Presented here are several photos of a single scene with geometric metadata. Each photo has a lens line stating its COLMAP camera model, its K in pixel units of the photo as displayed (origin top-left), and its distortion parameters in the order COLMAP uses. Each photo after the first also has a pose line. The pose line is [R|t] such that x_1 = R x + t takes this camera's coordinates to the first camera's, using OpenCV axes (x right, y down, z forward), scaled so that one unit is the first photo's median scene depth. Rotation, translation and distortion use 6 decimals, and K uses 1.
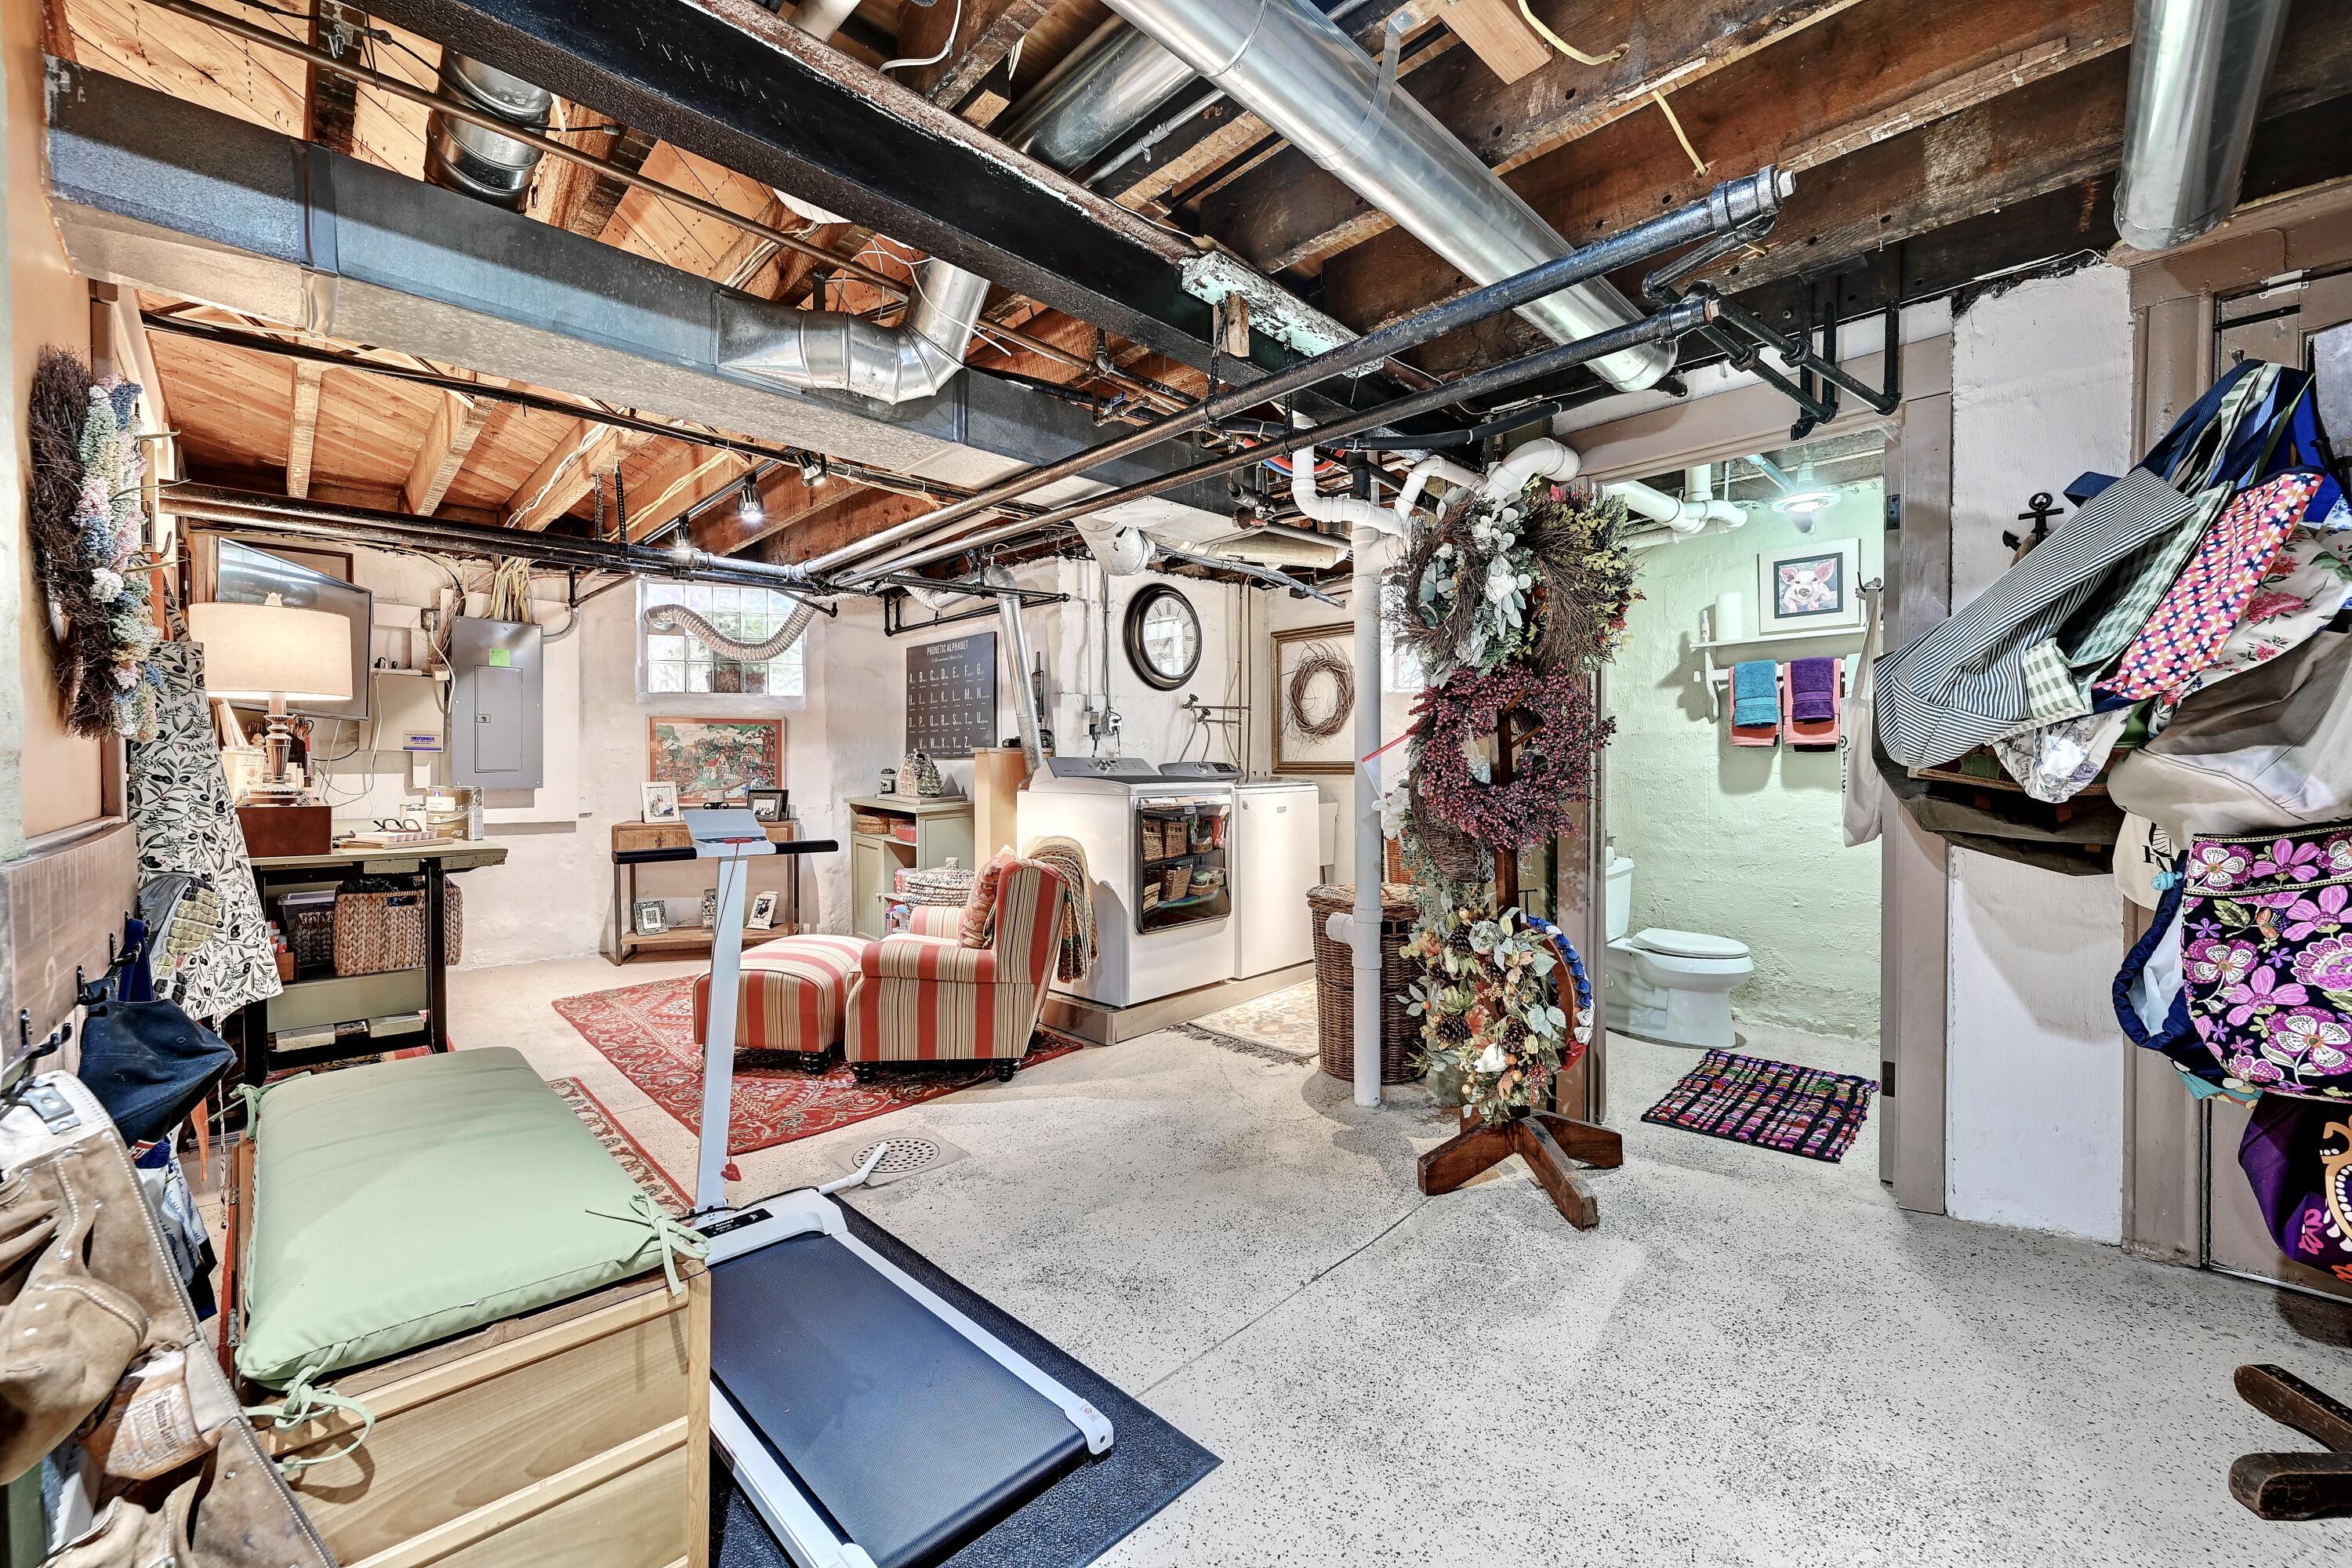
lens RADIAL K [[919.1, 0, 1176.8], [0, 919.1, 782.0], [0, 0, 1]] dist [-0.000704, 0.000579]
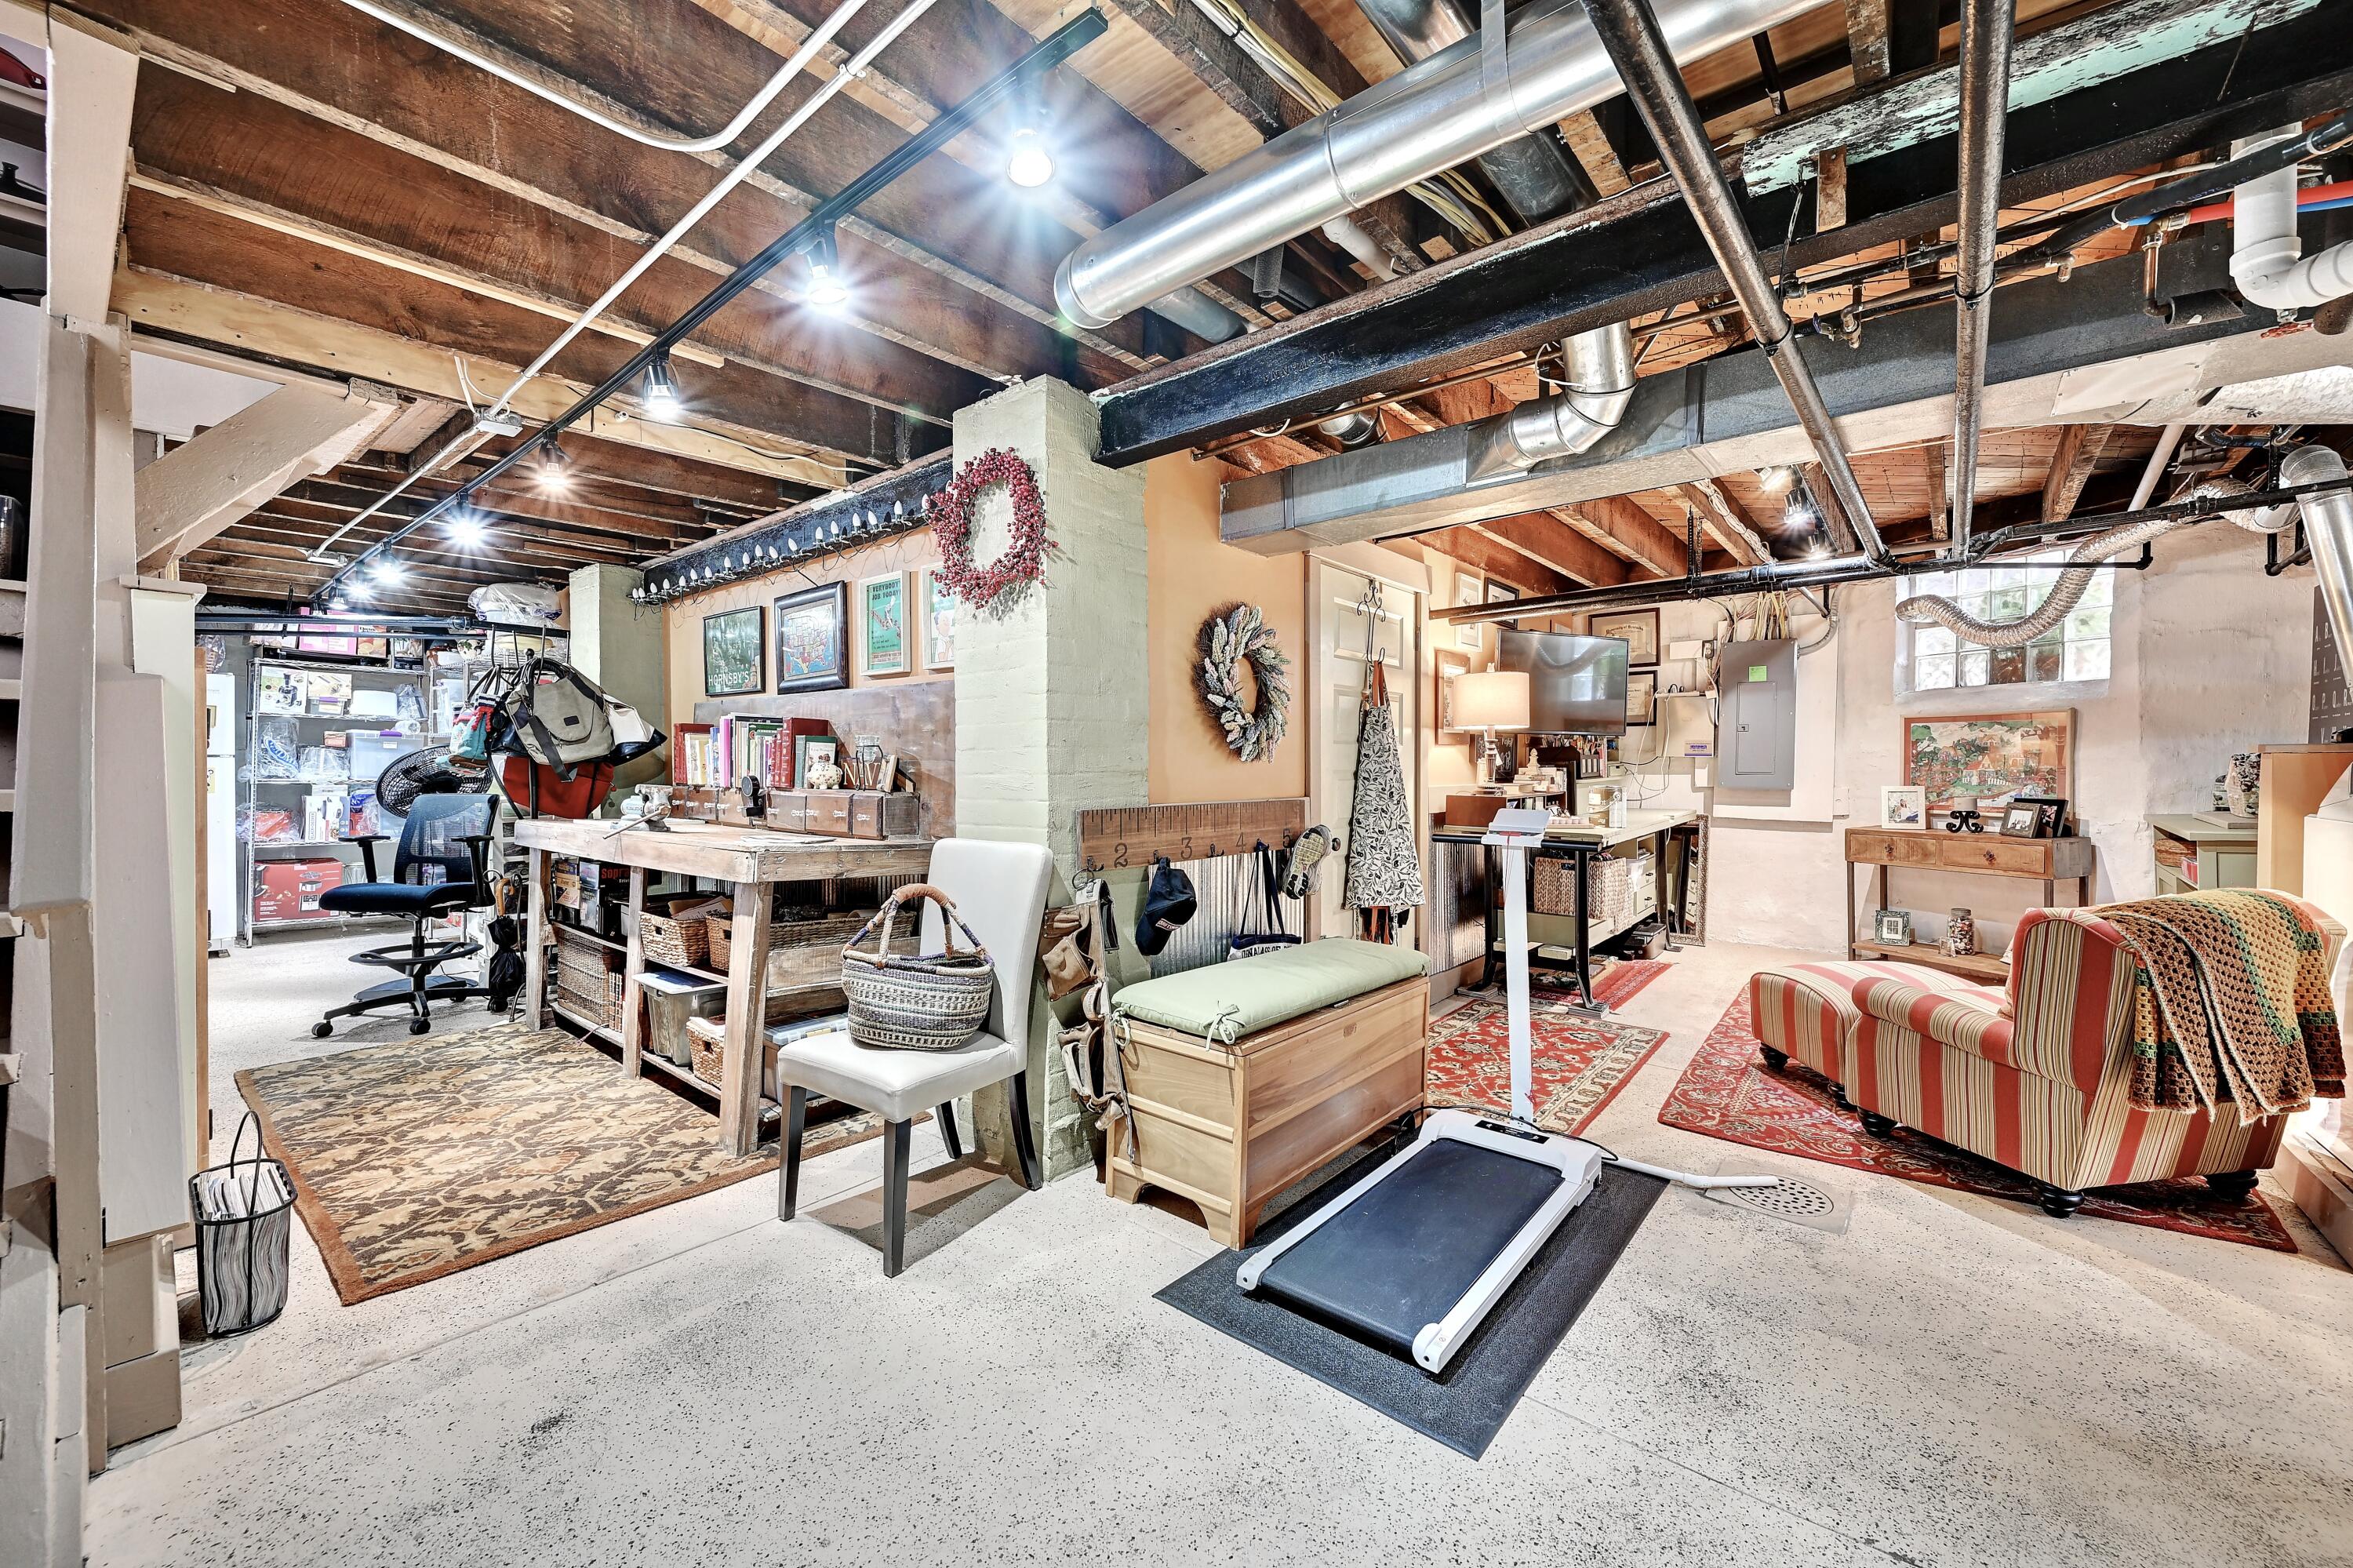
lens RADIAL K [[919.5, 0, 1177.4], [0, 919.5, 774.7], [0, 0, 1]] dist [-0.000704, 0.000579]
pose [[0.089086, 0.010452, -0.995969, 0.472564], [-0.015232, 0.999842, 0.009130, -0.013945], [0.995907, 0.014357, 0.089231, 0.258549]]
